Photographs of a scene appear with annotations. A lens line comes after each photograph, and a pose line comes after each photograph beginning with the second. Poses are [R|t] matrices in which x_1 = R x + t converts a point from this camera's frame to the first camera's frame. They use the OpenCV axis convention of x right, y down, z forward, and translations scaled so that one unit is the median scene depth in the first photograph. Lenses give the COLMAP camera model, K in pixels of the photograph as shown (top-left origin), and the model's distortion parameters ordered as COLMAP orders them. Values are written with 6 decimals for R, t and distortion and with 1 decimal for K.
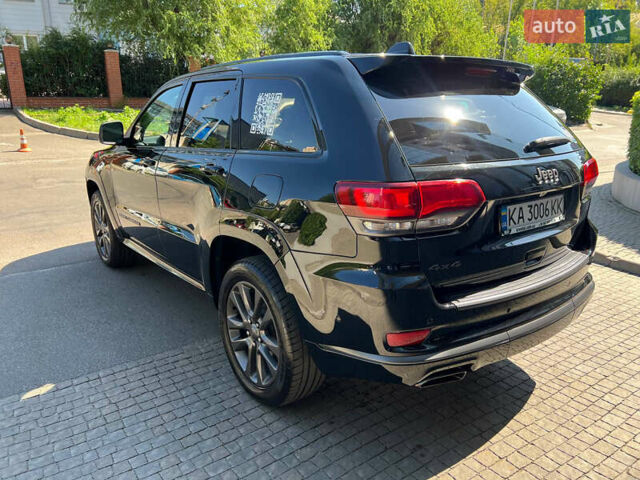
lens RADIAL K [[475.7, 0, 321.9], [0, 475.7, 241.8], [0, 0, 1]] dist [0.049605, -0.062193]
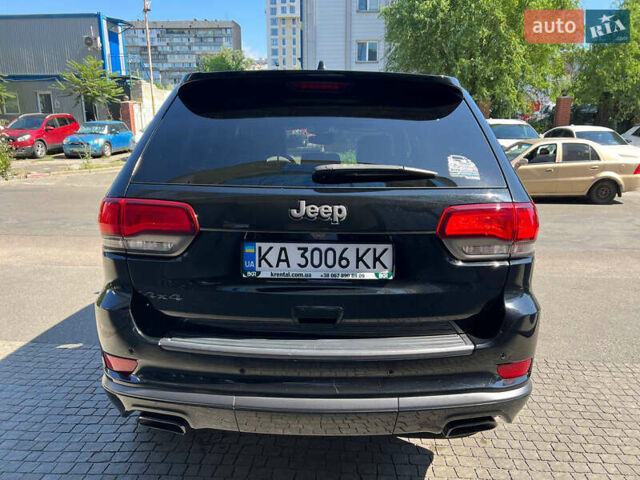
lens RADIAL K [[475.7, 0, 321.9], [0, 475.7, 241.8], [0, 0, 1]] dist [0.049605, -0.062193]
pose [[0.788636, 0.119420, -0.603152, 0.936440], [-0.172437, 0.984547, -0.030532, -0.068020], [0.590185, 0.128084, 0.797042, 0.402769]]
